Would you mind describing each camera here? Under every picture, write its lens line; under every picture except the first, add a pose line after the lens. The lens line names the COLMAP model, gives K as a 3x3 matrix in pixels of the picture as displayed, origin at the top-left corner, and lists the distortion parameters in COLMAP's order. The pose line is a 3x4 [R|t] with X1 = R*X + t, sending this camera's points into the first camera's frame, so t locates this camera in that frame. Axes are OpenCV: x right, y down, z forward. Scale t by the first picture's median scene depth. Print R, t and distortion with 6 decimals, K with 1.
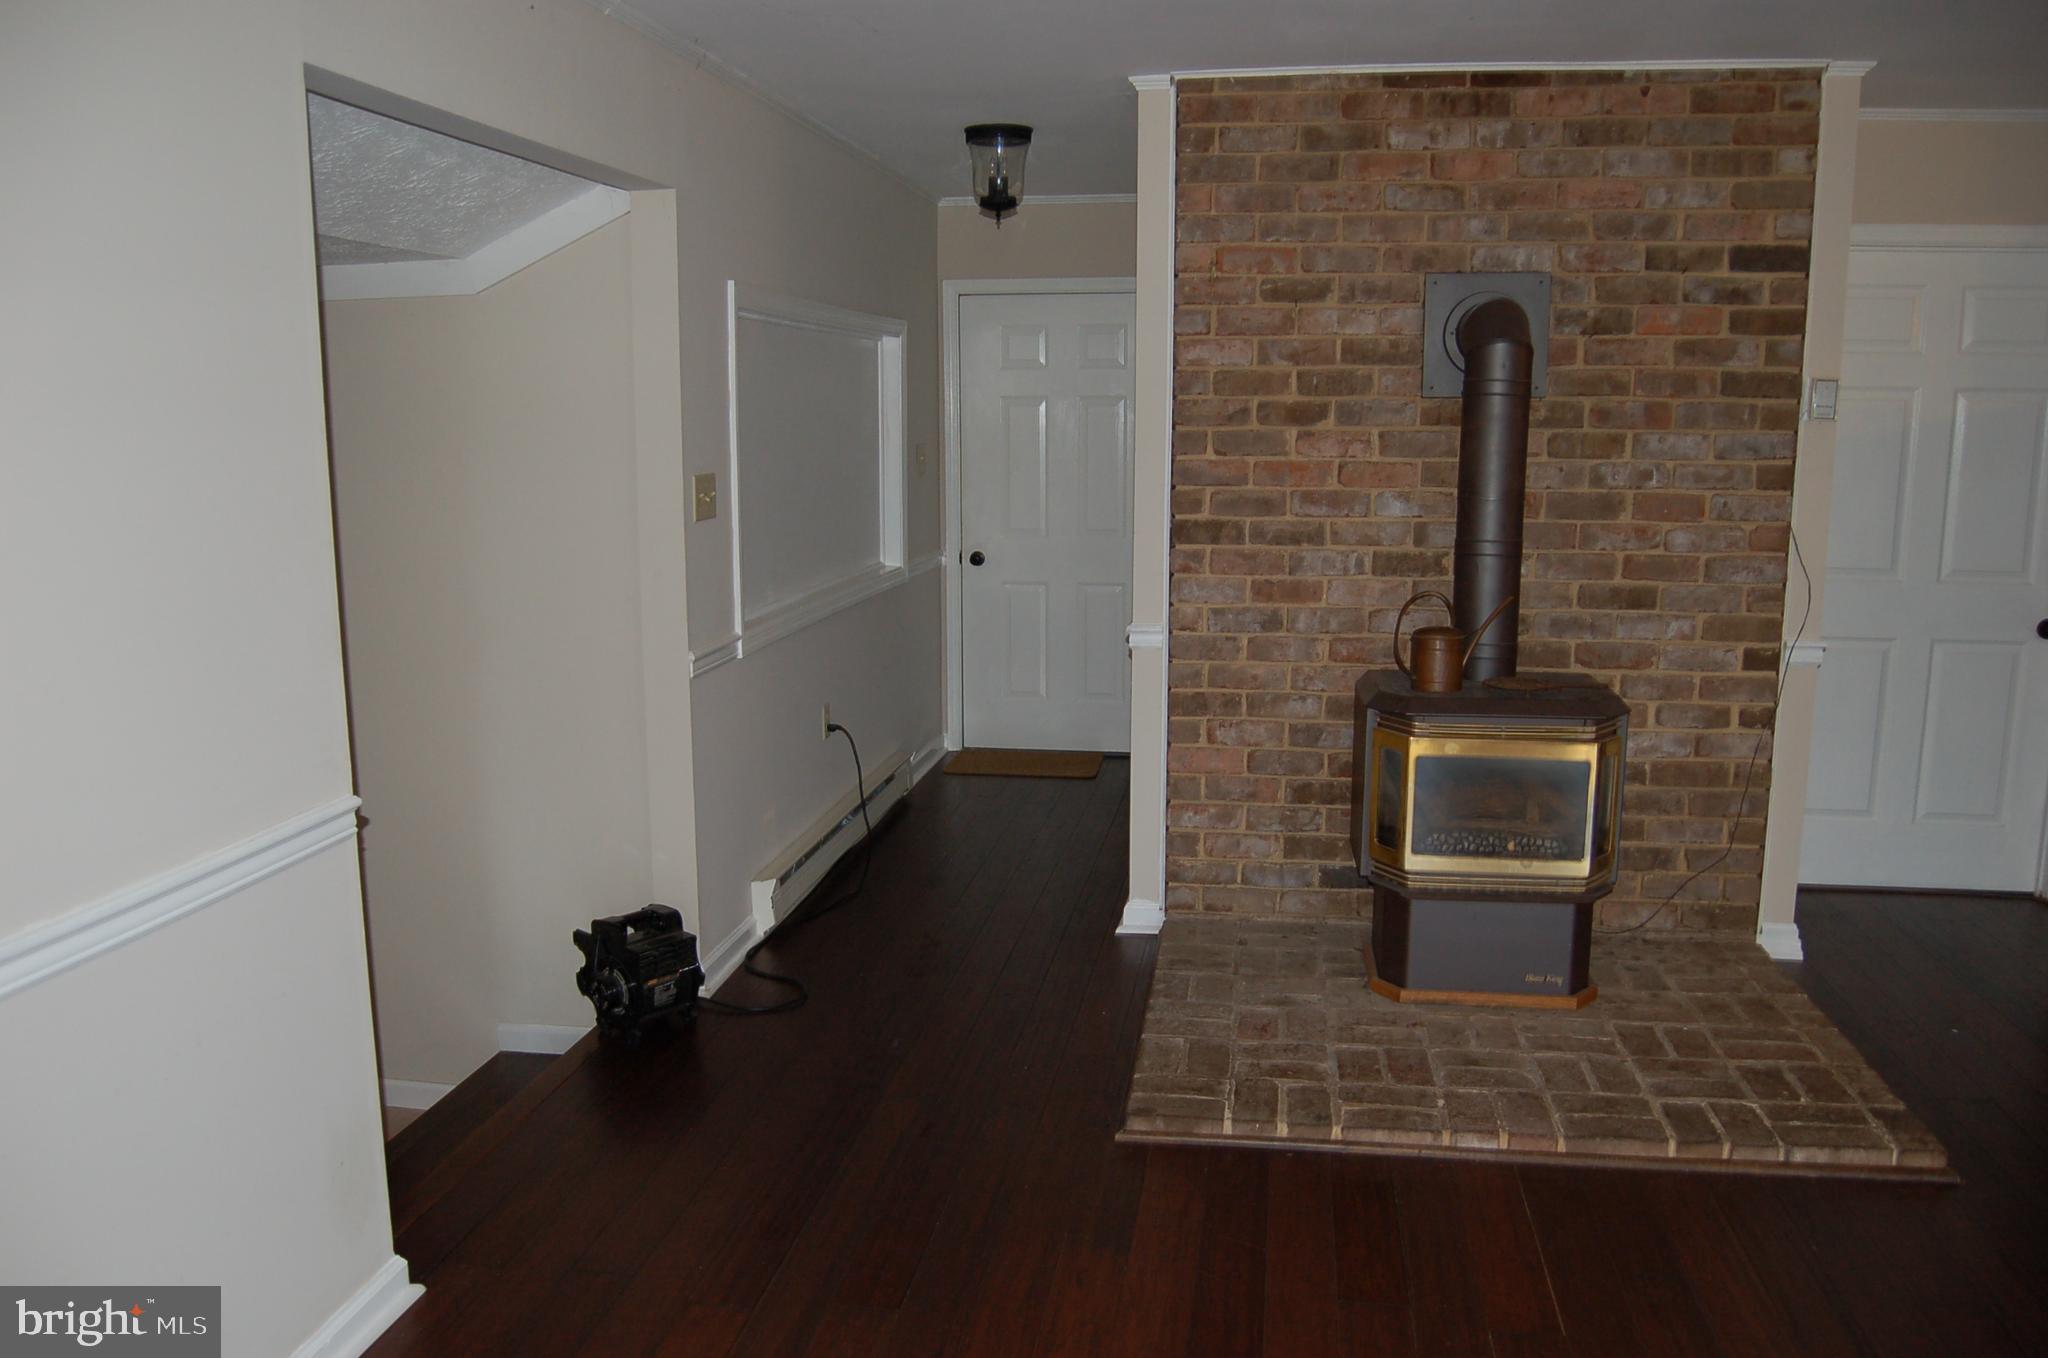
lens RADIAL K [[1598.0, 0, 1015.2], [0, 1598.0, 707.2], [0, 0, 1]] dist [-0.091064, 0.030492]
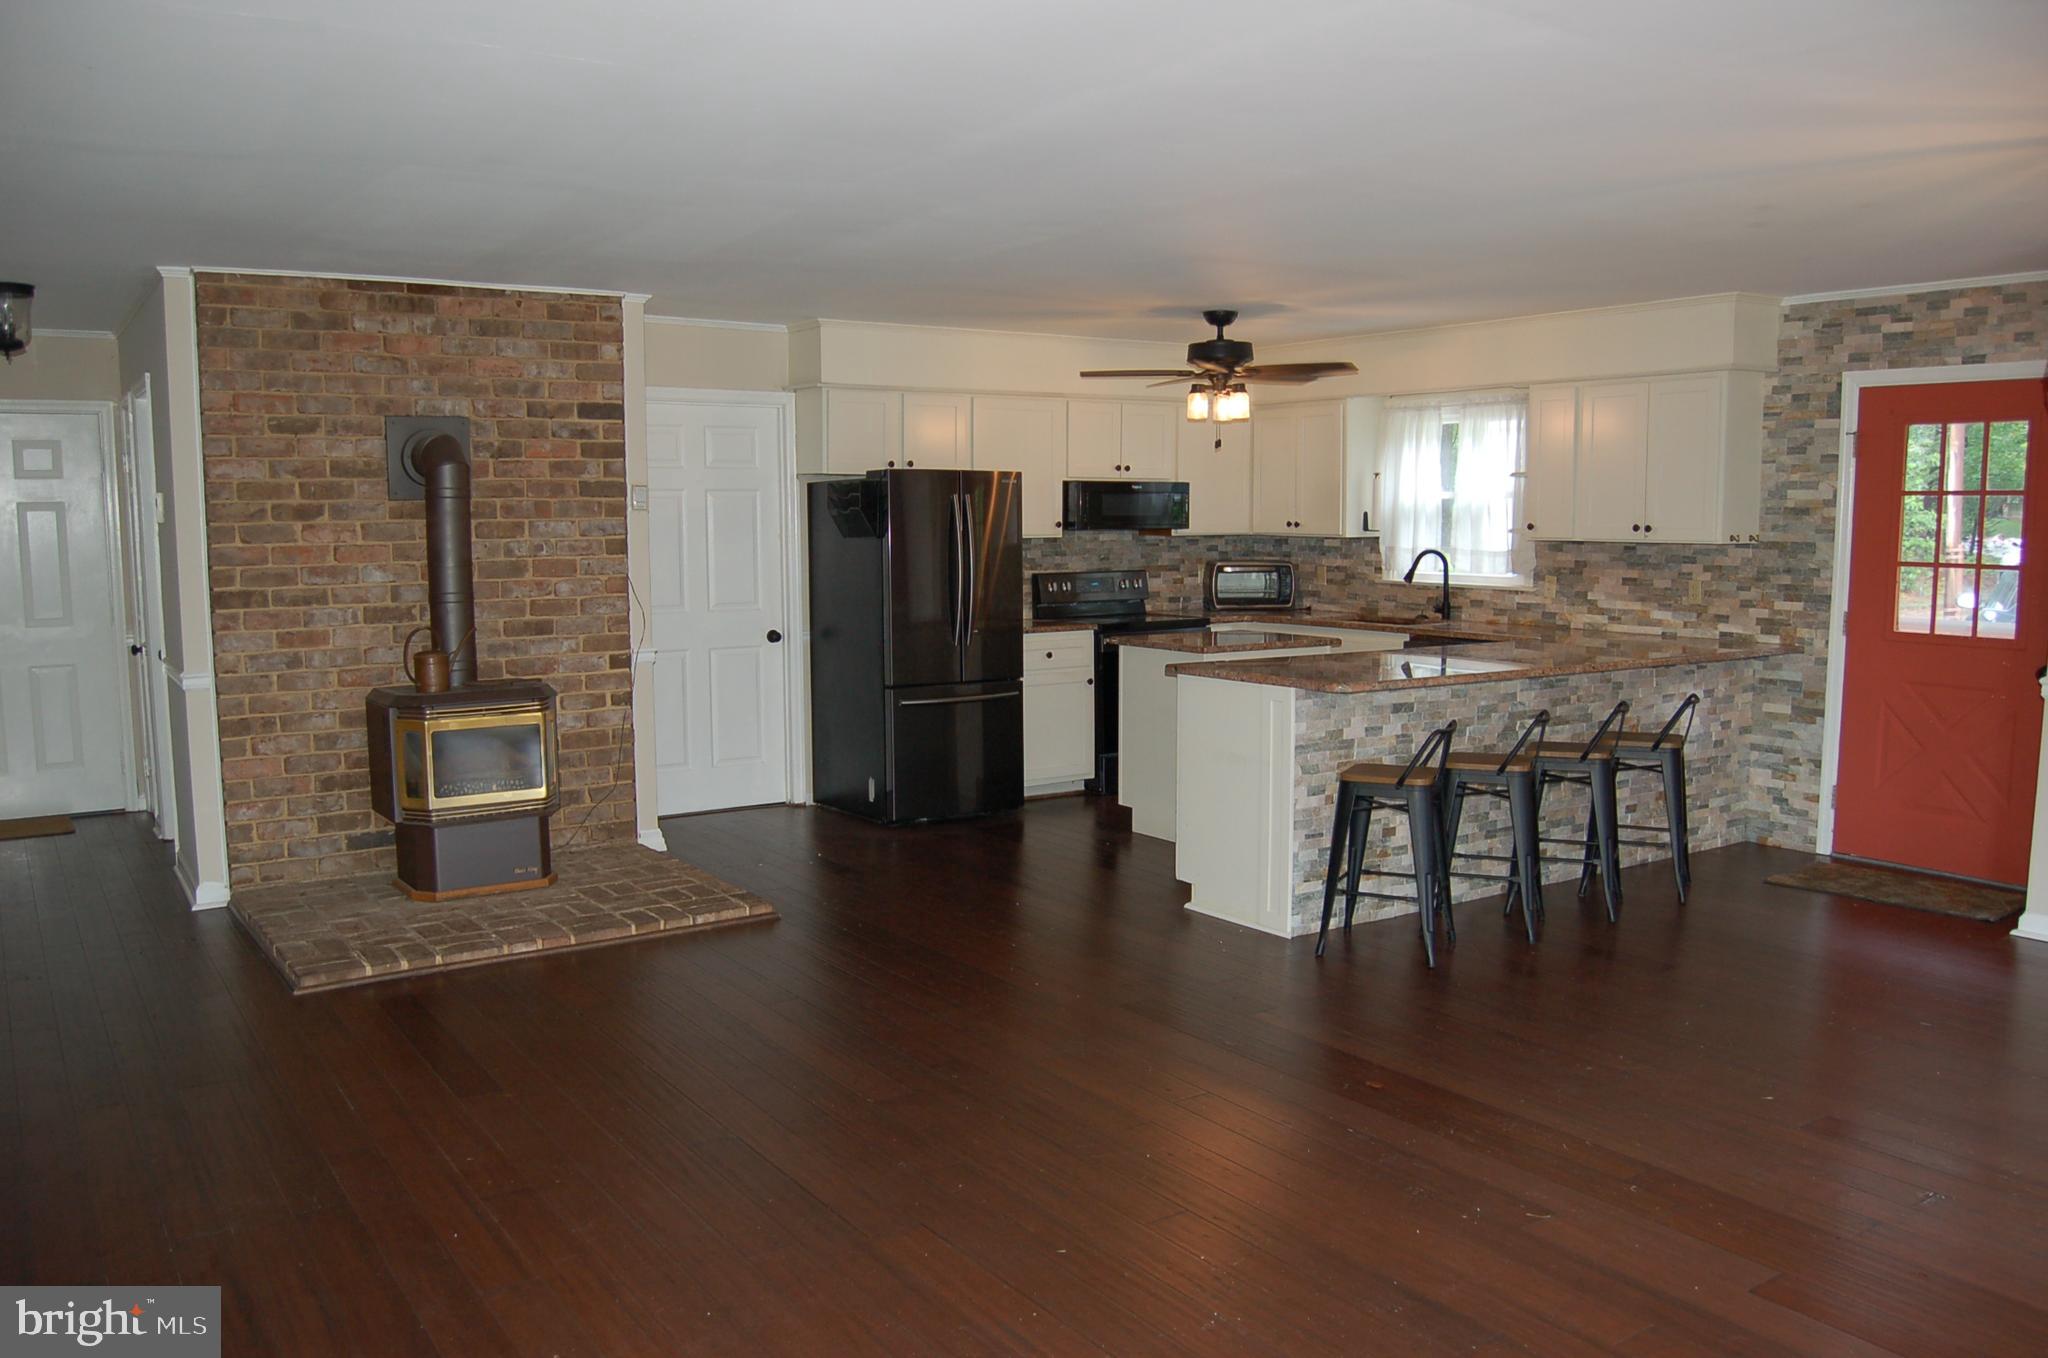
lens RADIAL K [[1598.0, 0, 1015.0], [0, 1598.0, 718.0], [0, 0, 1]] dist [-0.091064, 0.030492]
pose [[0.724826, -0.089370, 0.683110, -0.342669], [0.126289, 0.991985, -0.004222, 0.085424], [-0.677258, 0.089329, 0.730303, -0.444831]]
